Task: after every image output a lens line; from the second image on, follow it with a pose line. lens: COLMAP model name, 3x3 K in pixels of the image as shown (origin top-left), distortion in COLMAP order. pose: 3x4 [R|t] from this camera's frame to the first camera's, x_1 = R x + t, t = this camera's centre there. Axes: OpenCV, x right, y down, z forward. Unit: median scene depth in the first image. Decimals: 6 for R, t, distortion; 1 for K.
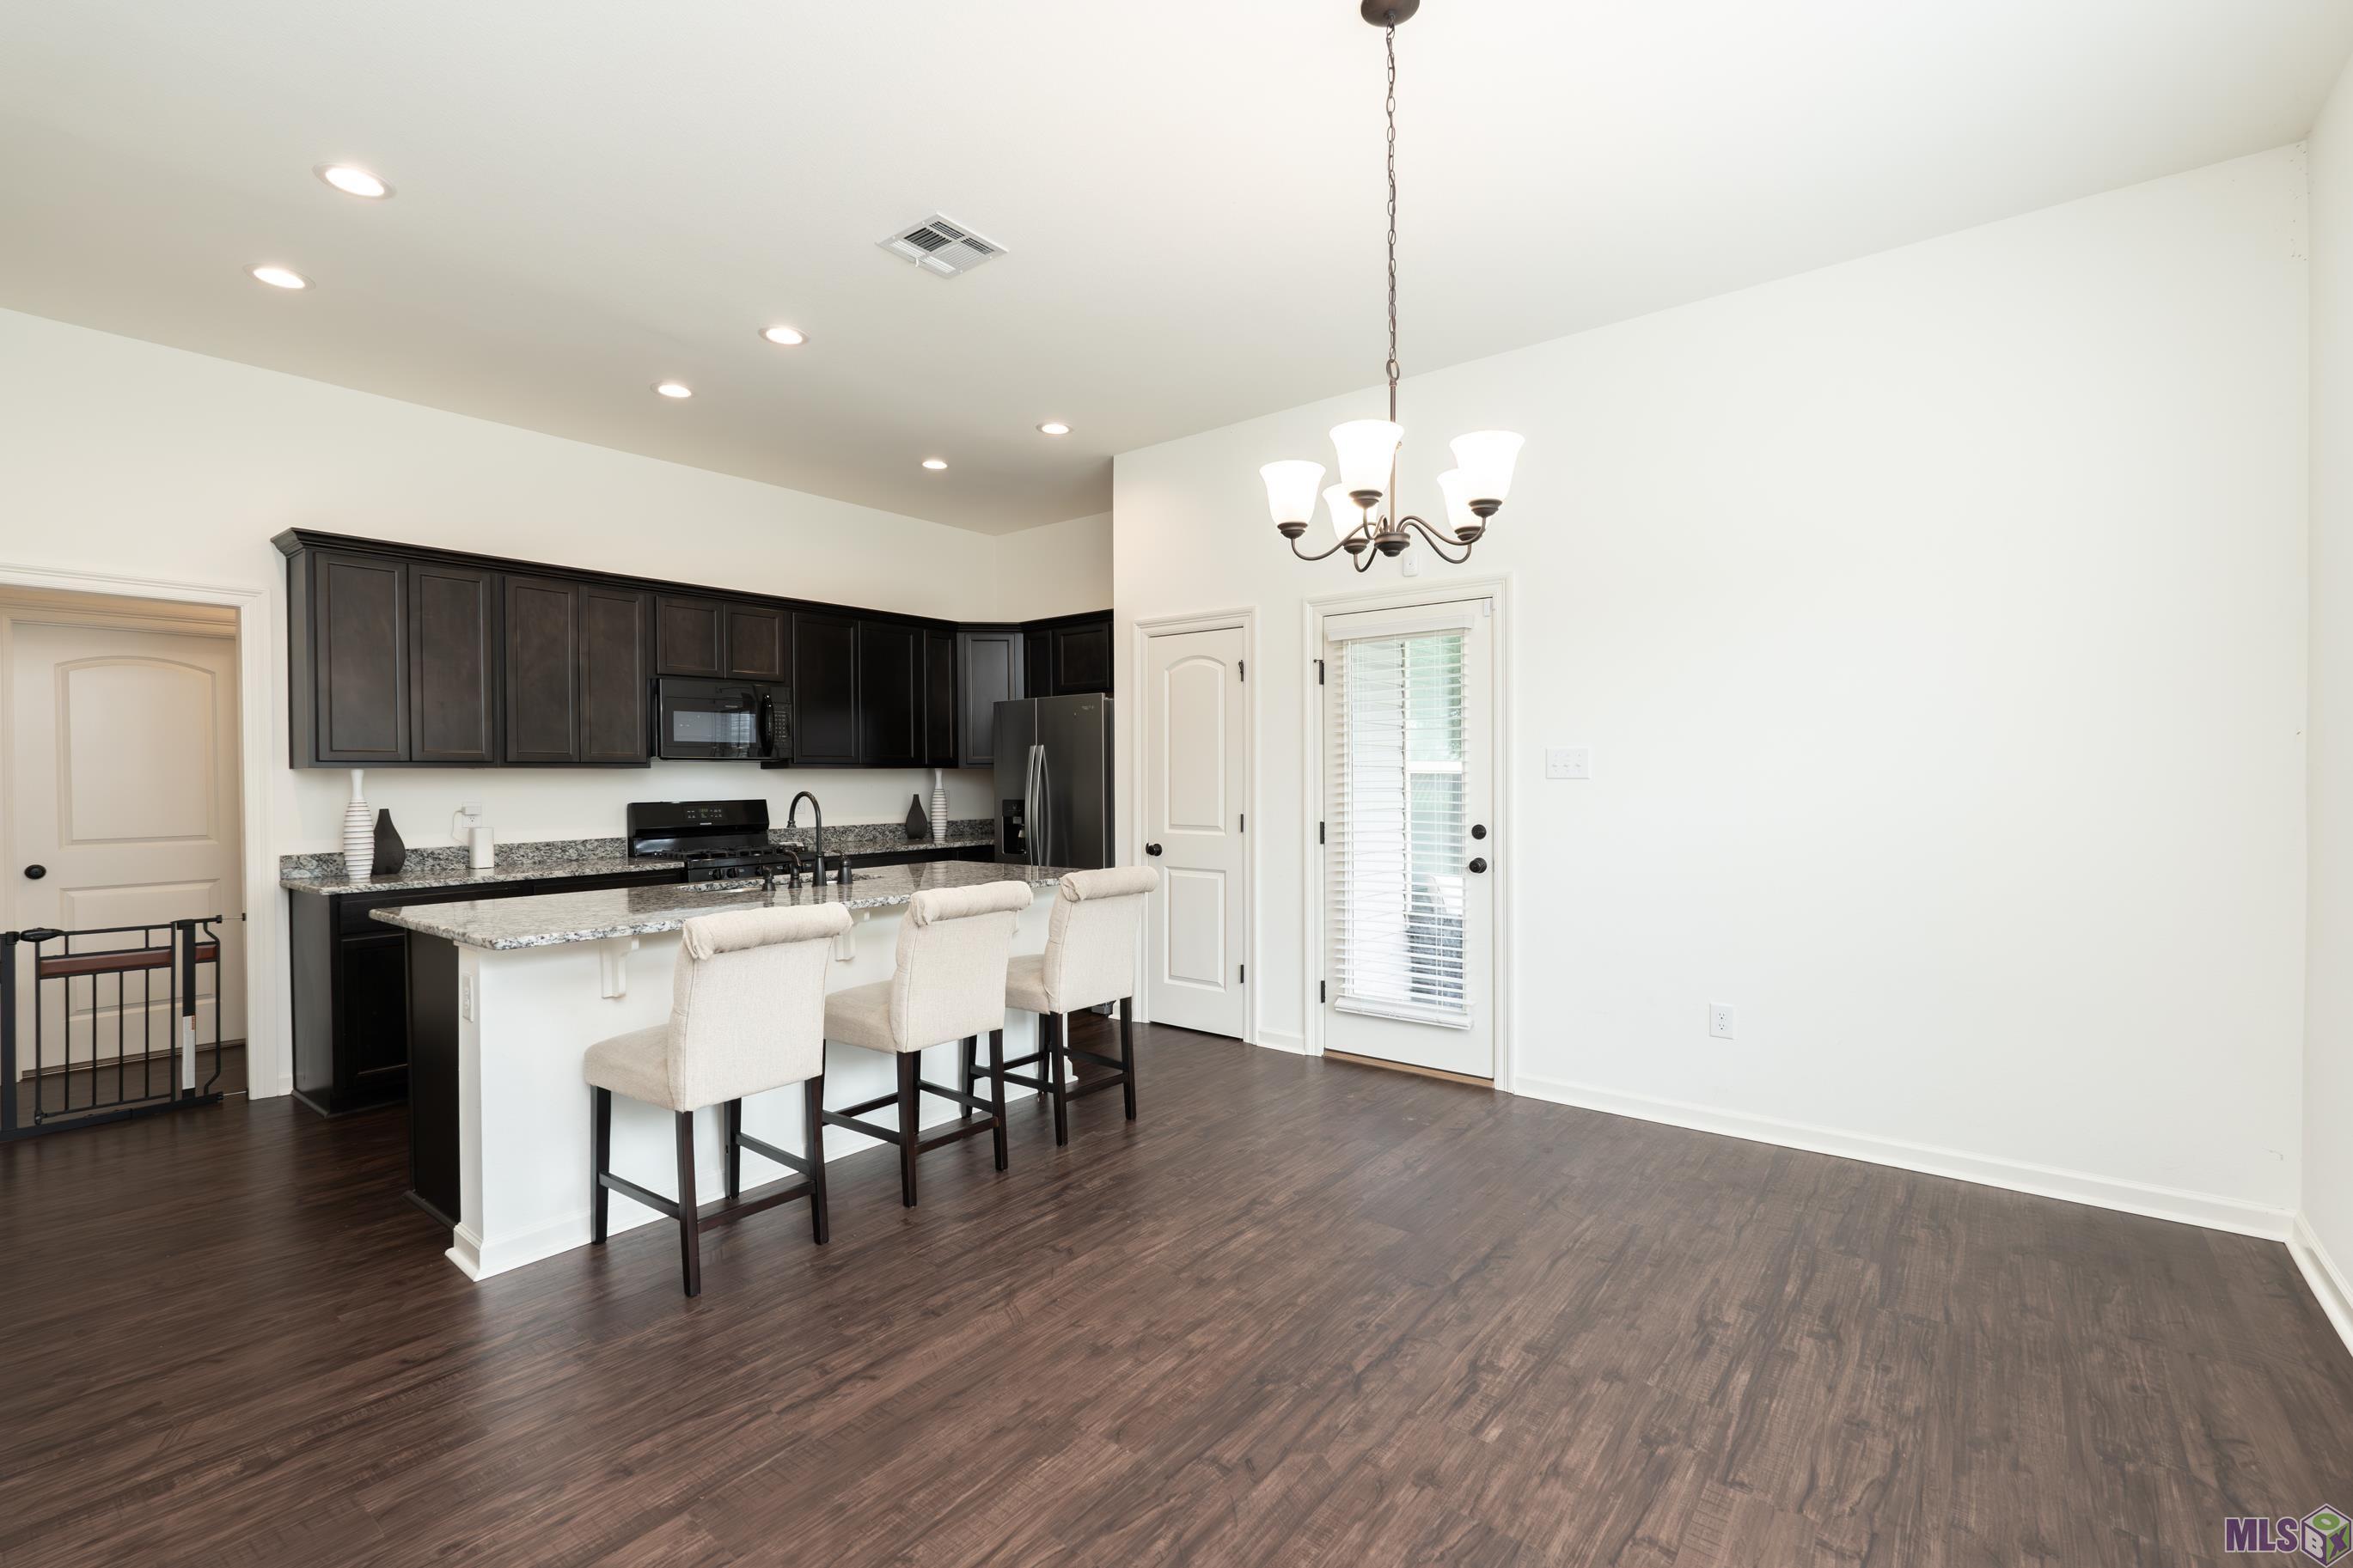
lens RADIAL K [[1031.5, 0, 1187.5], [0, 1031.5, 787.2], [0, 0, 1]] dist [-0.001856, 0.000003]
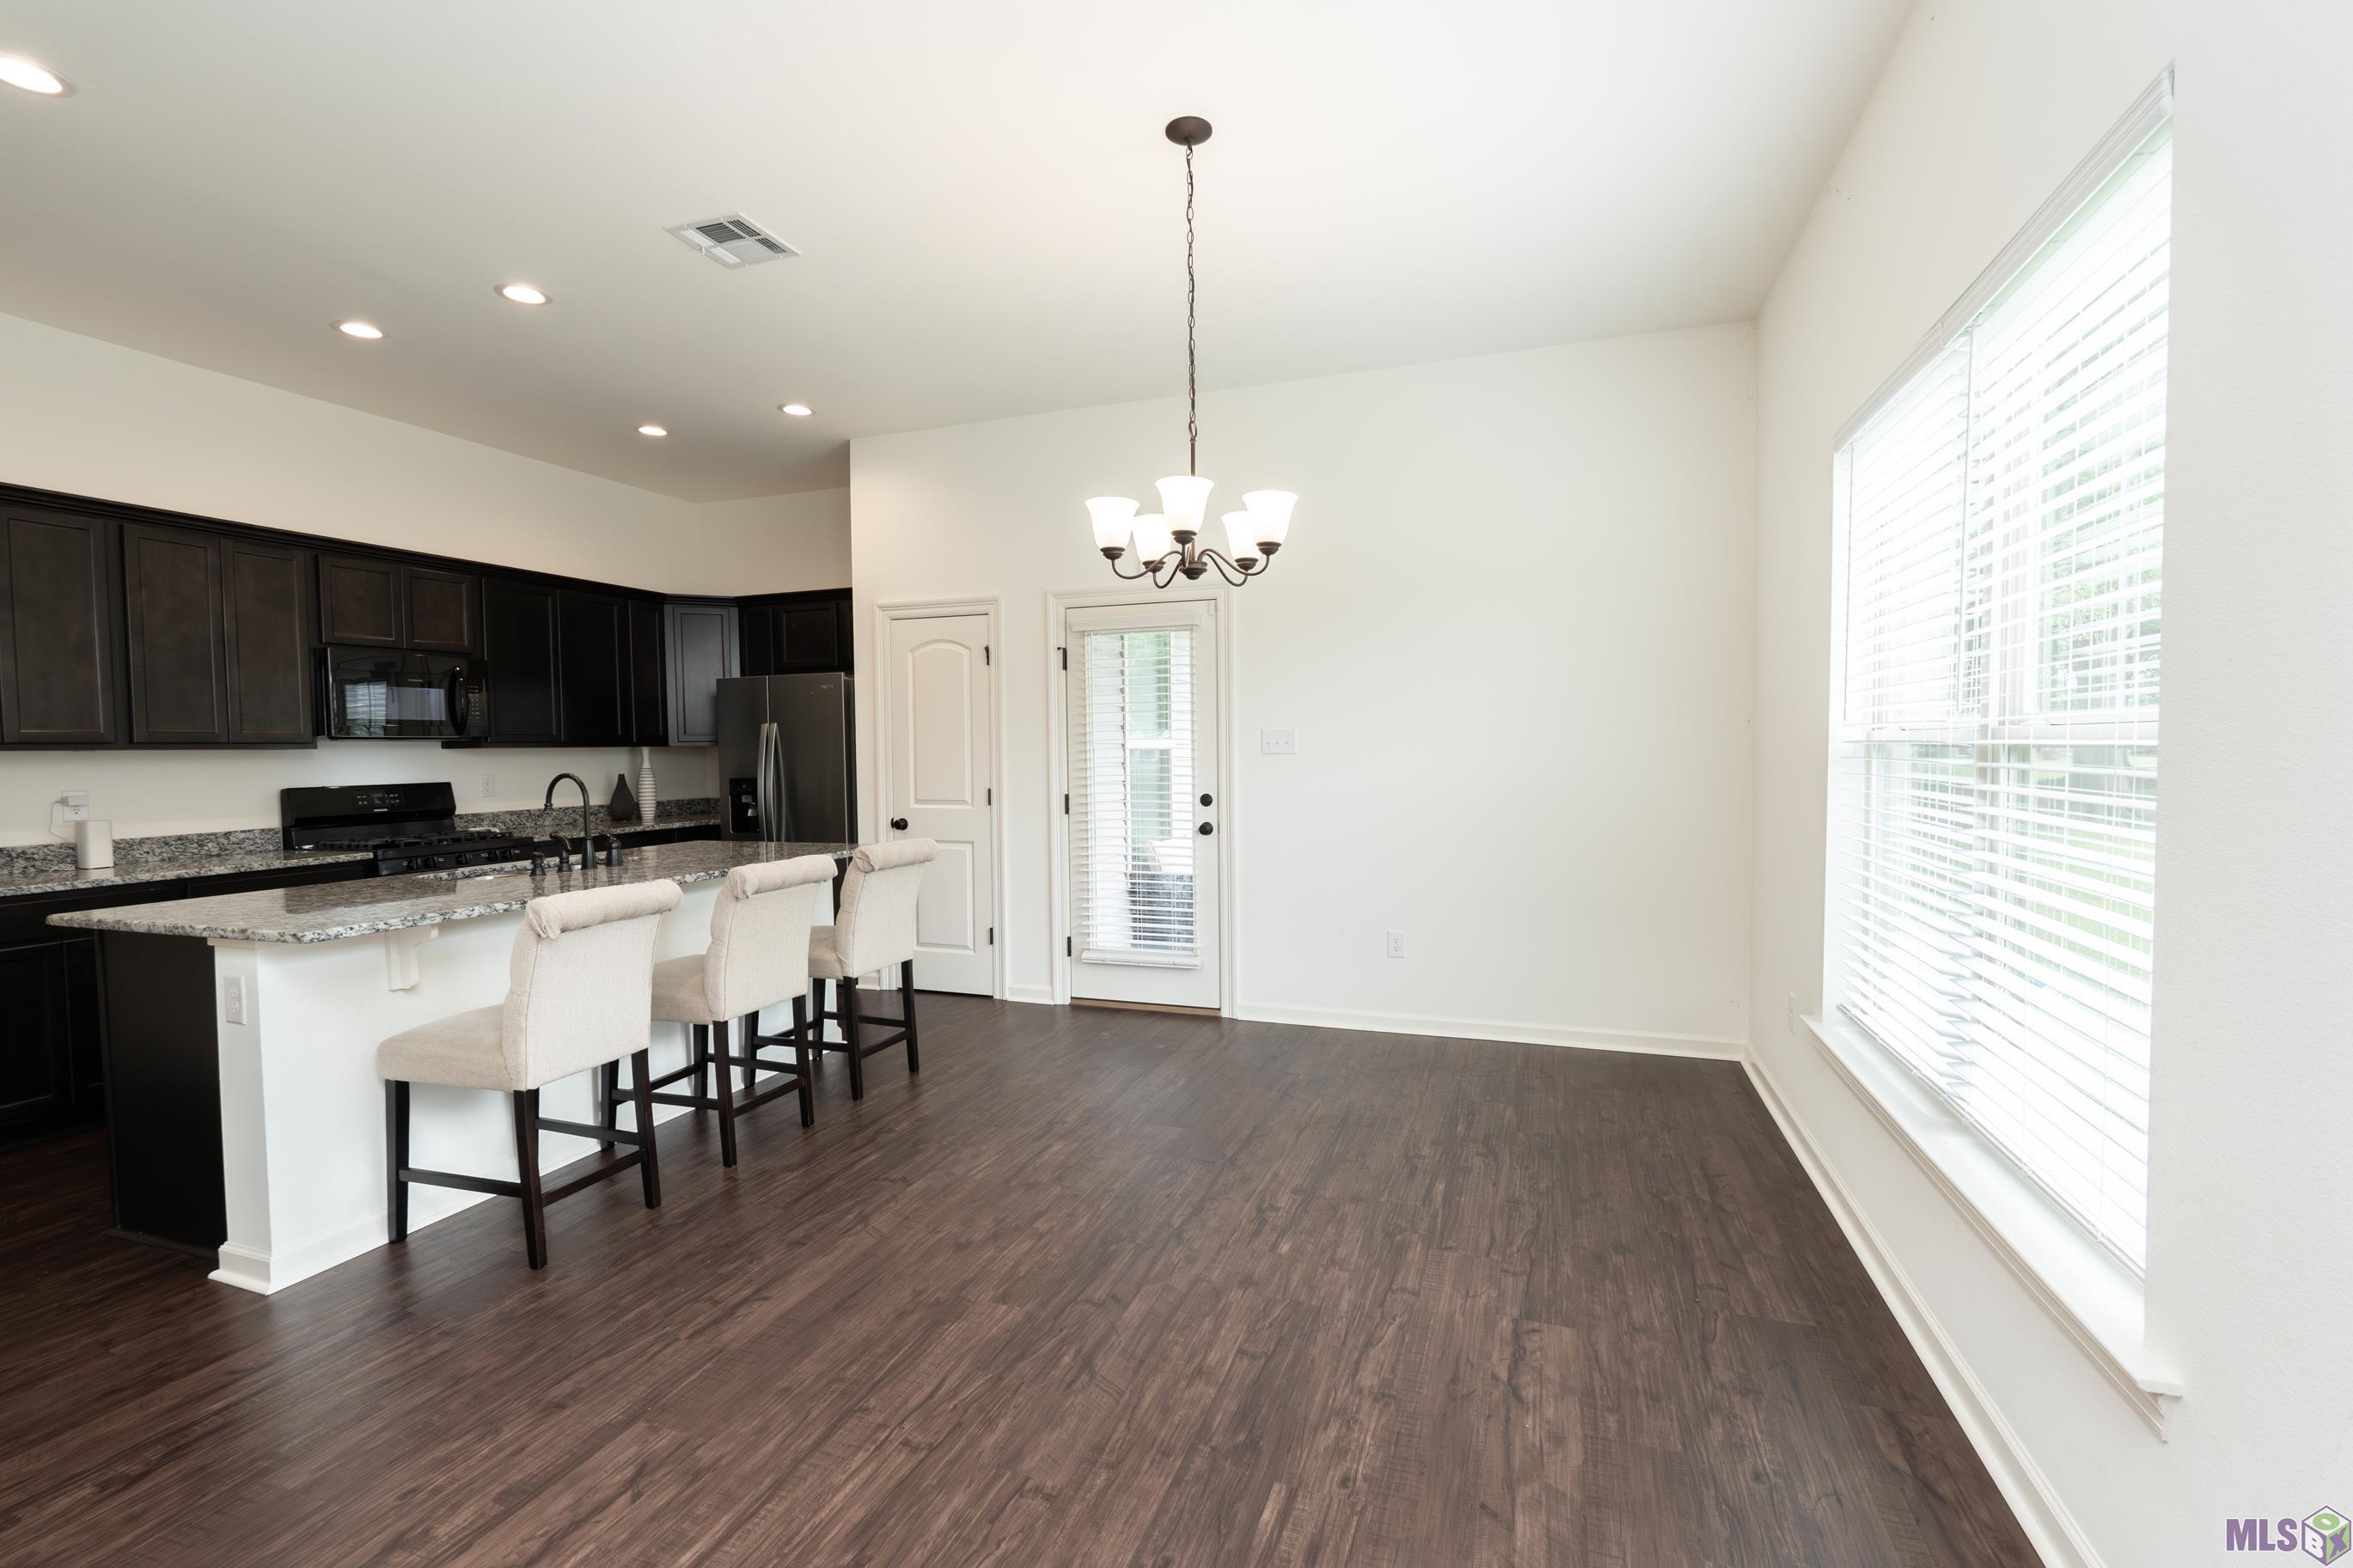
lens RADIAL K [[1031.5, 0, 1187.5], [0, 1031.5, 787.2], [0, 0, 1]] dist [-0.001856, 0.000003]
pose [[0.945546, -0.017512, 0.325016, -0.141147], [0.008958, 0.999573, 0.027797, -0.004706], [-0.325364, -0.023372, 0.945300, -0.119305]]
